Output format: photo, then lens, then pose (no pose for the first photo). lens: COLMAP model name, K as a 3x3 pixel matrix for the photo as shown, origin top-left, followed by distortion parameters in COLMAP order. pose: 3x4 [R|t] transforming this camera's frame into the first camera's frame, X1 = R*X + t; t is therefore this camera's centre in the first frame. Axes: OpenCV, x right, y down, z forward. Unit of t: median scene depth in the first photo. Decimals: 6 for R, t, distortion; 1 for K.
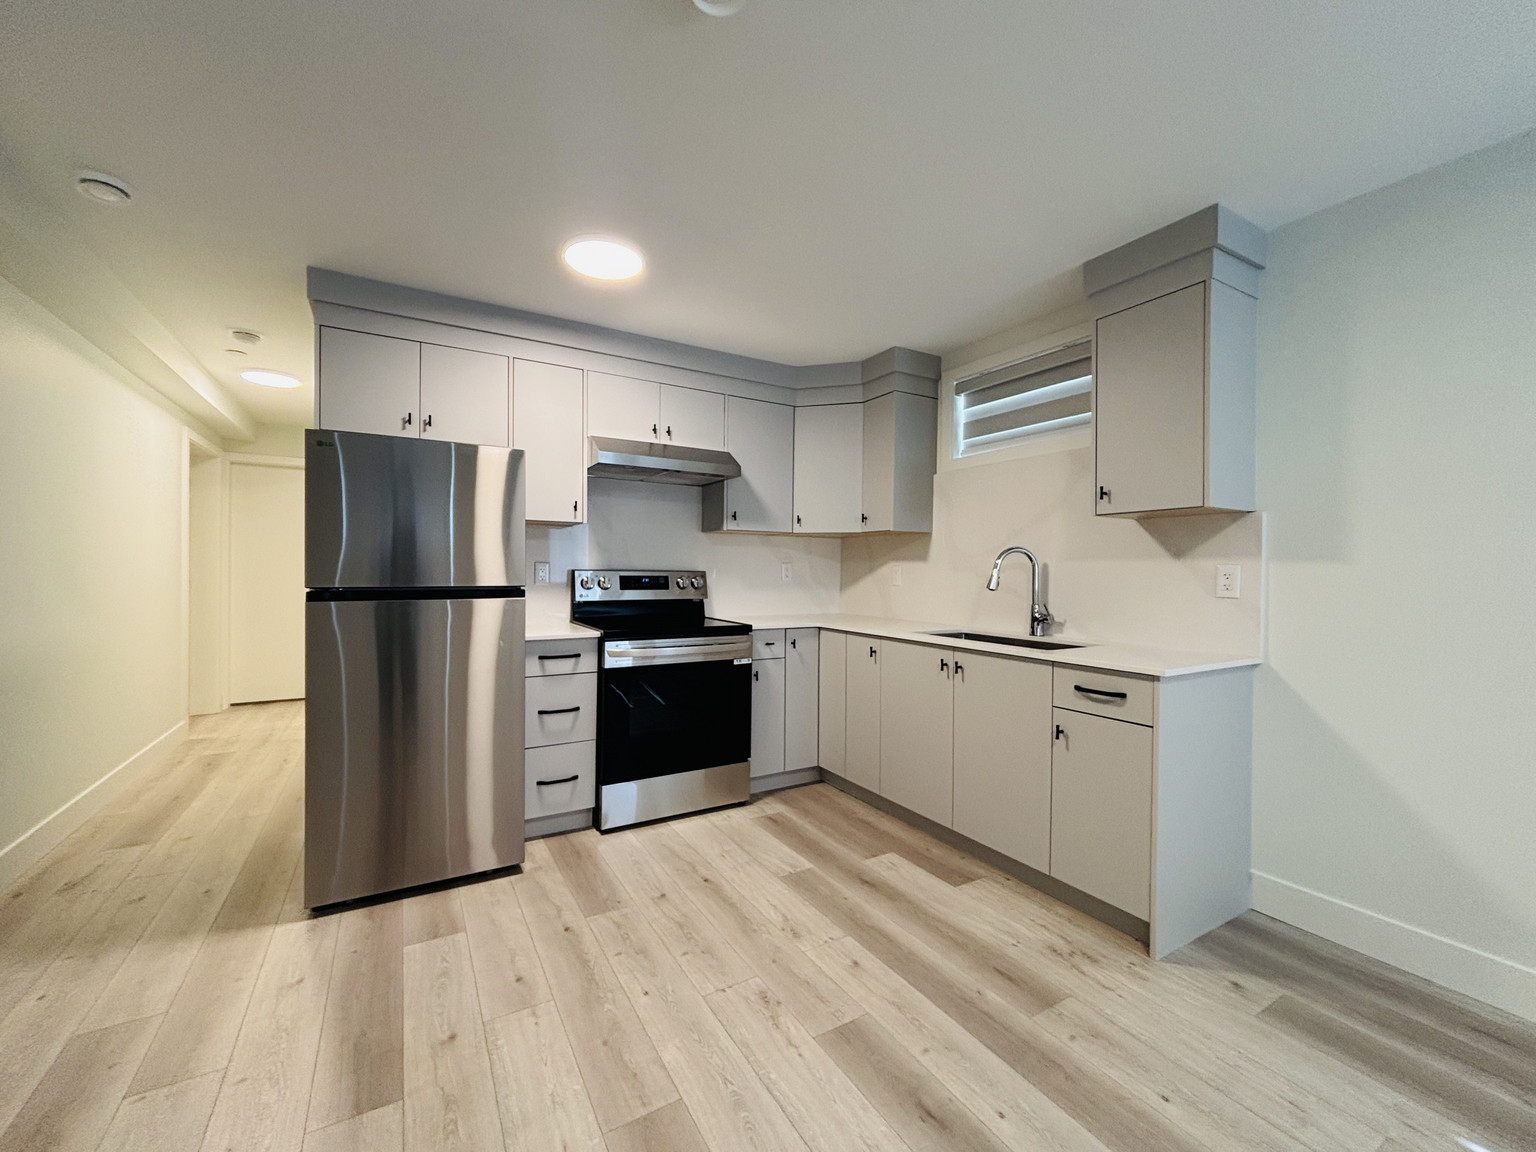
lens RADIAL K [[625.3, 0, 767.9], [0, 625.3, 573.0], [0, 0, 1]] dist [0.003005, -0.000705]
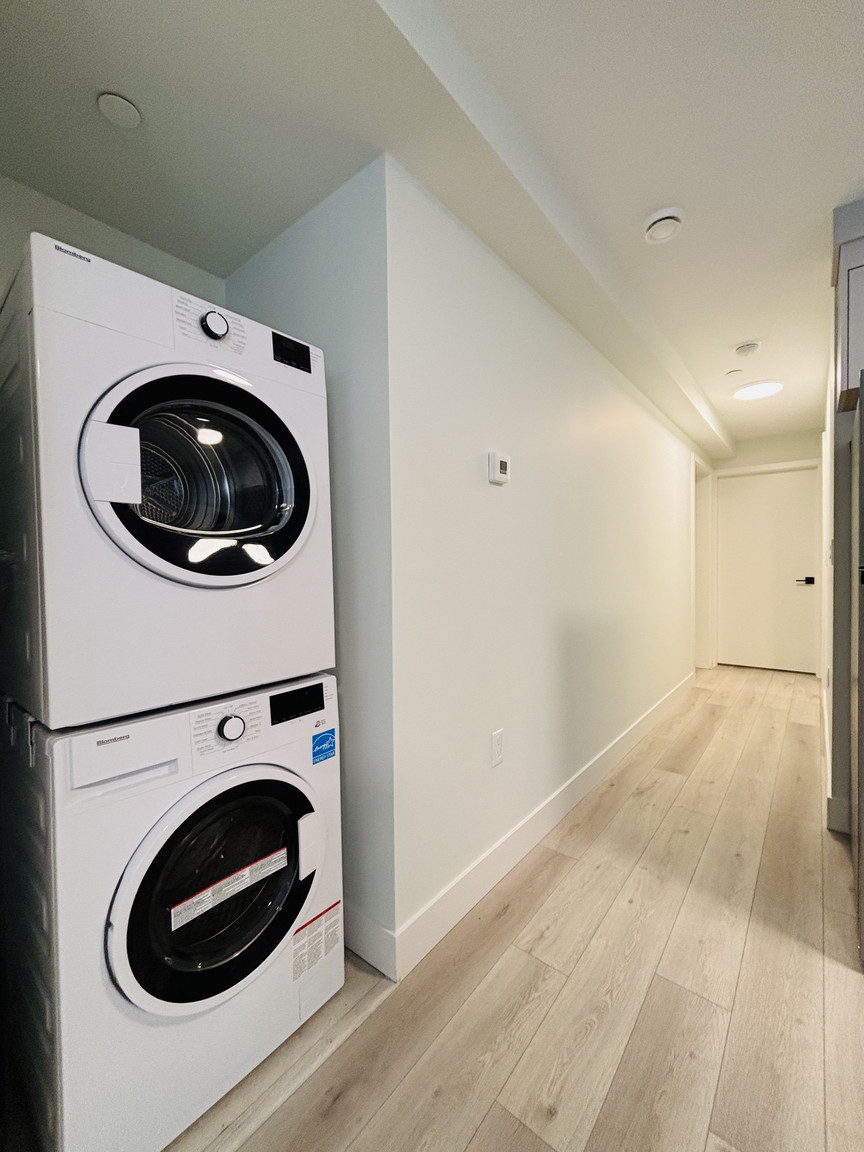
lens RADIAL K [[469.0, 0, 435.5], [0, 469.0, 575.4], [0, 0, 1]] dist [0.003005, -0.000705]
pose [[0.346814, 0.007395, -0.937905, -0.301191], [0.009809, 0.999886, 0.011511, 0.019447], [0.937883, -0.013192, 0.346702, 0.230005]]
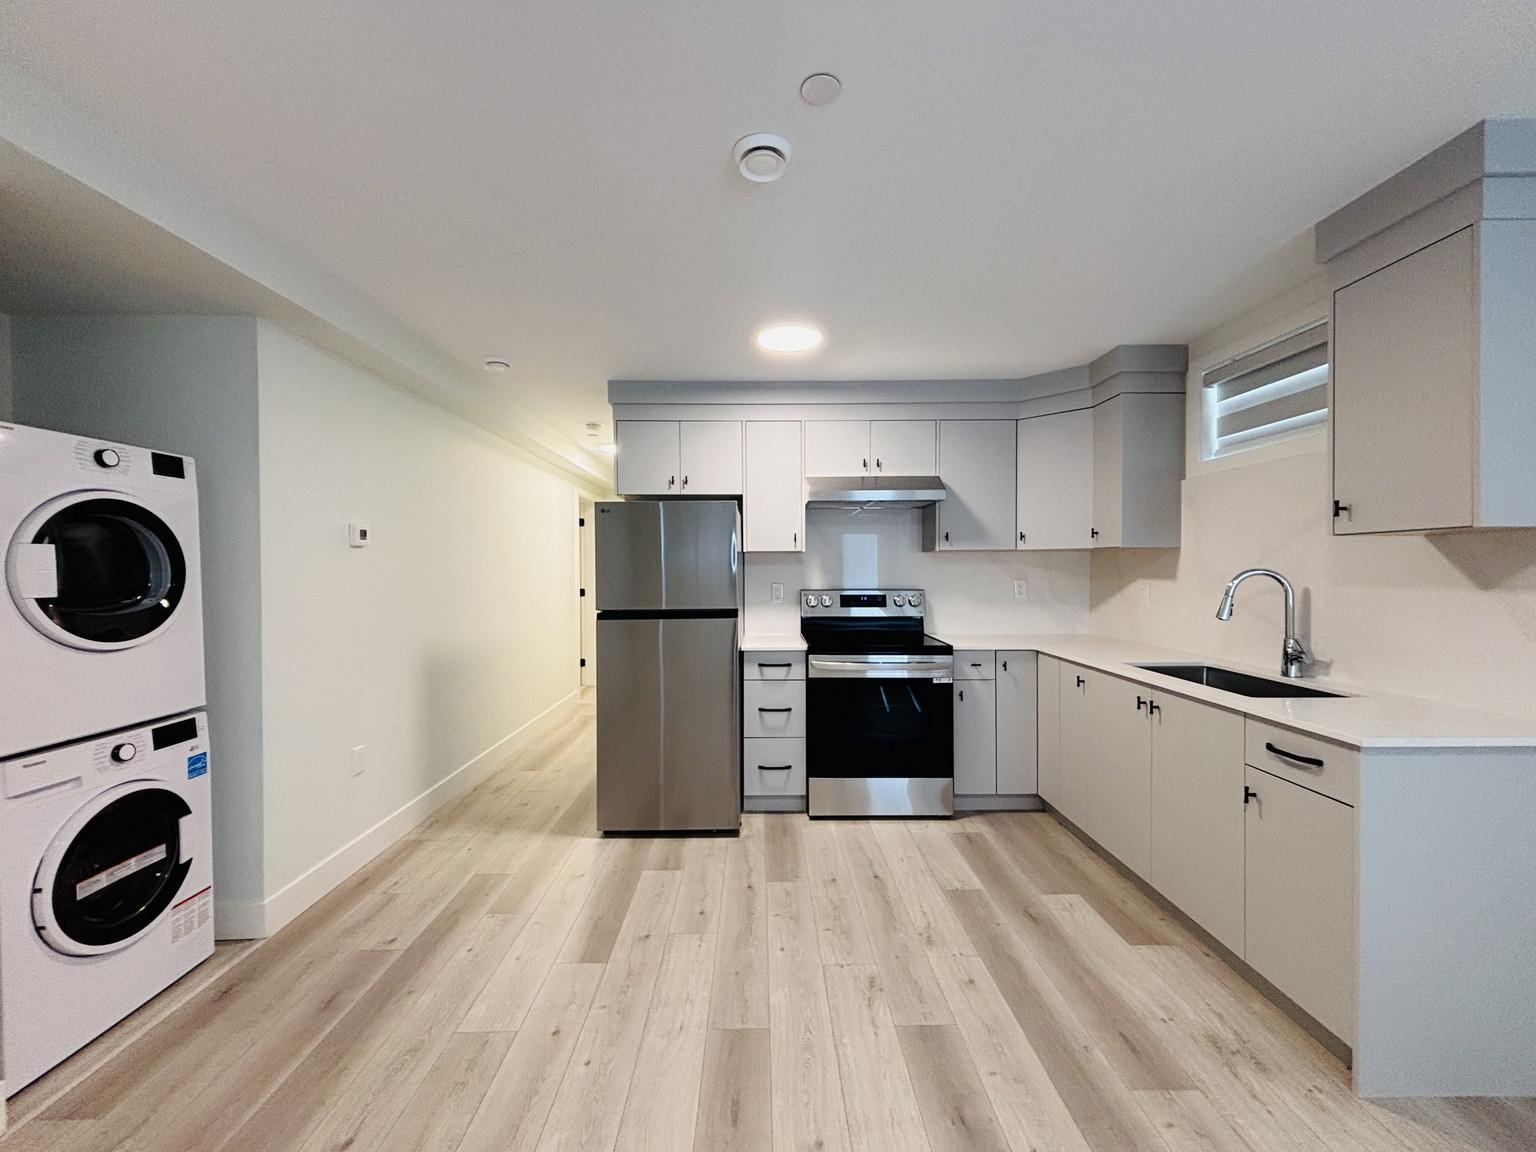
lens RADIAL K [[625.3, 0, 767.2], [0, 625.3, 574.0], [0, 0, 1]] dist [0.003005, -0.000705]
pose [[0.868899, -0.008570, -0.494915, 0.279789], [0.010307, 0.999947, 0.000781, -0.049267], [0.494881, -0.005780, 0.868941, -0.058873]]
